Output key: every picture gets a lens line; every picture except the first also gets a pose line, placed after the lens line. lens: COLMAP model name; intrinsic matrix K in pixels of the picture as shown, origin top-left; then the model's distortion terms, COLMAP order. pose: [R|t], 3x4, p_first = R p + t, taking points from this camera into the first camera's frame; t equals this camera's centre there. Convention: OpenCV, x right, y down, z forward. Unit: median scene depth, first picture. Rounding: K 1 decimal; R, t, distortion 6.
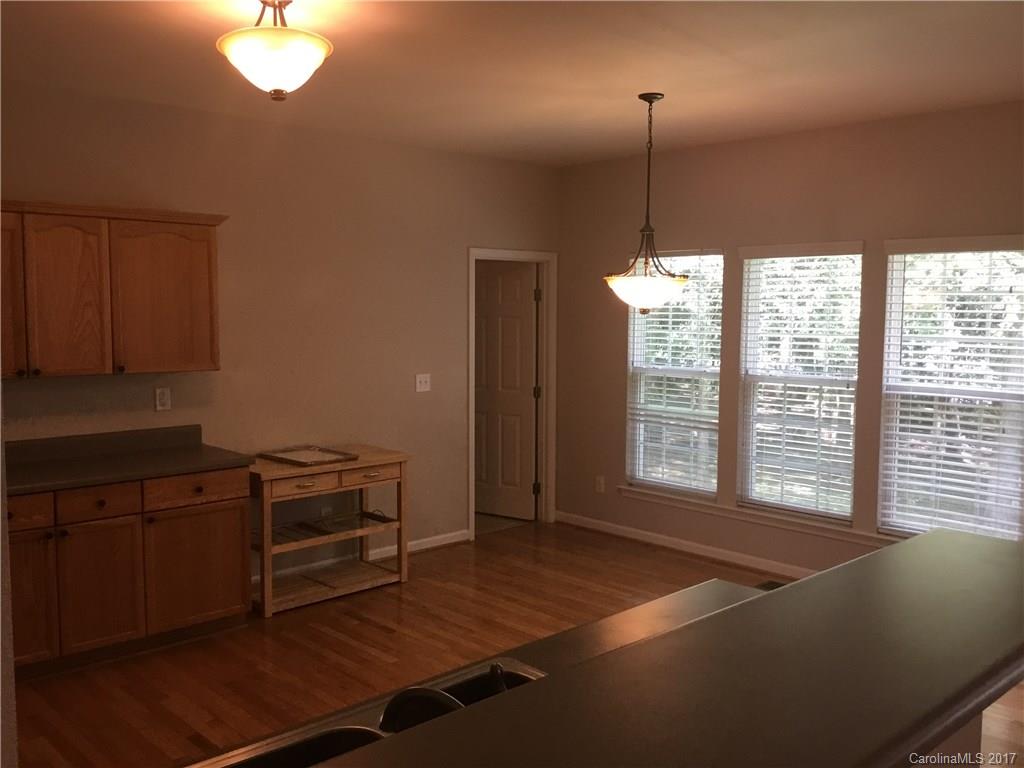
lens RADIAL K [[922.0, 0, 512.0], [0, 922.0, 384.0], [0, 0, 1]] dist [0.103912, -0.222680]
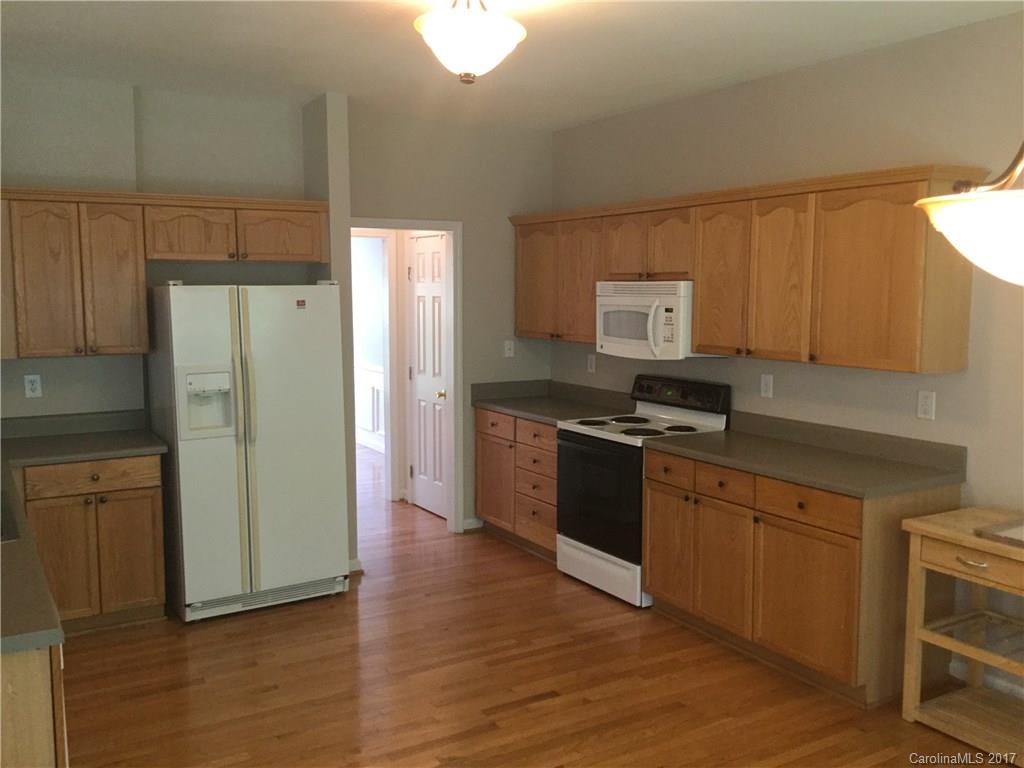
lens RADIAL K [[908.1, 0, 512.0], [0, 908.1, 384.0], [0, 0, 1]] dist [0.120532, -0.195446]
pose [[-0.219199, 0.100370, -0.970504, 0.521333], [-0.081103, 0.989378, 0.120640, -0.075244], [0.972304, 0.105155, -0.208730, 0.909375]]
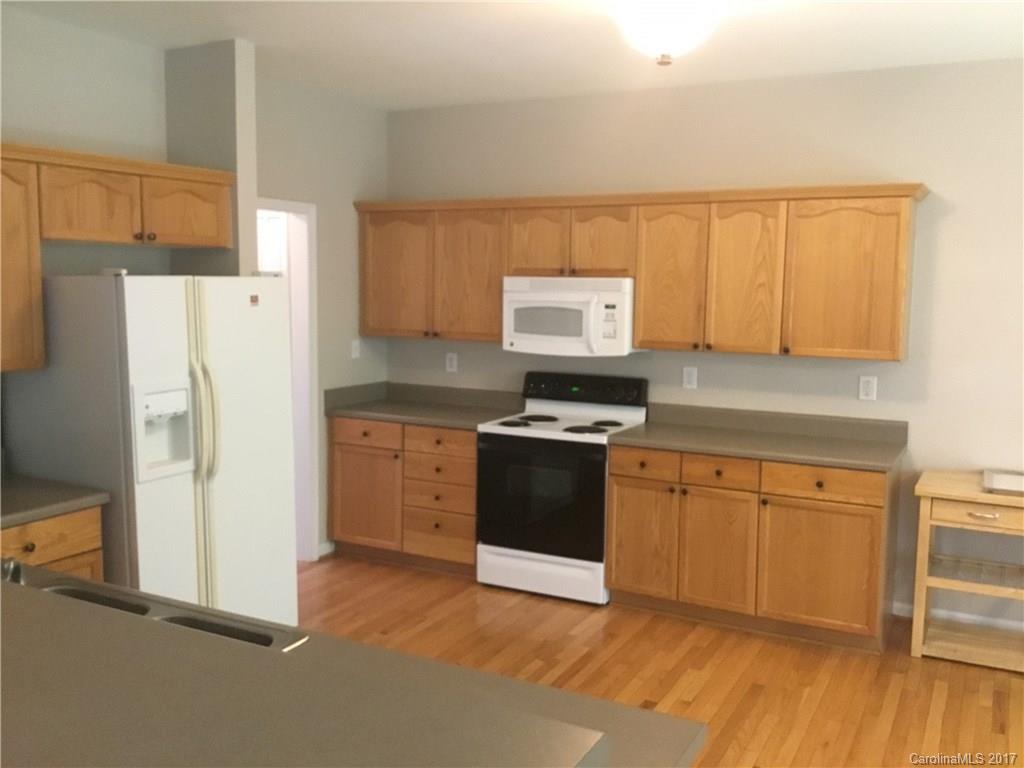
lens RADIAL K [[922.0, 0, 512.0], [0, 922.0, 384.0], [0, 0, 1]] dist [0.103912, -0.222680]
pose [[0.313583, 0.105239, -0.943711, 0.438536], [-0.090217, 0.992646, 0.080718, -0.034110], [0.945265, 0.059827, 0.320771, 0.404466]]
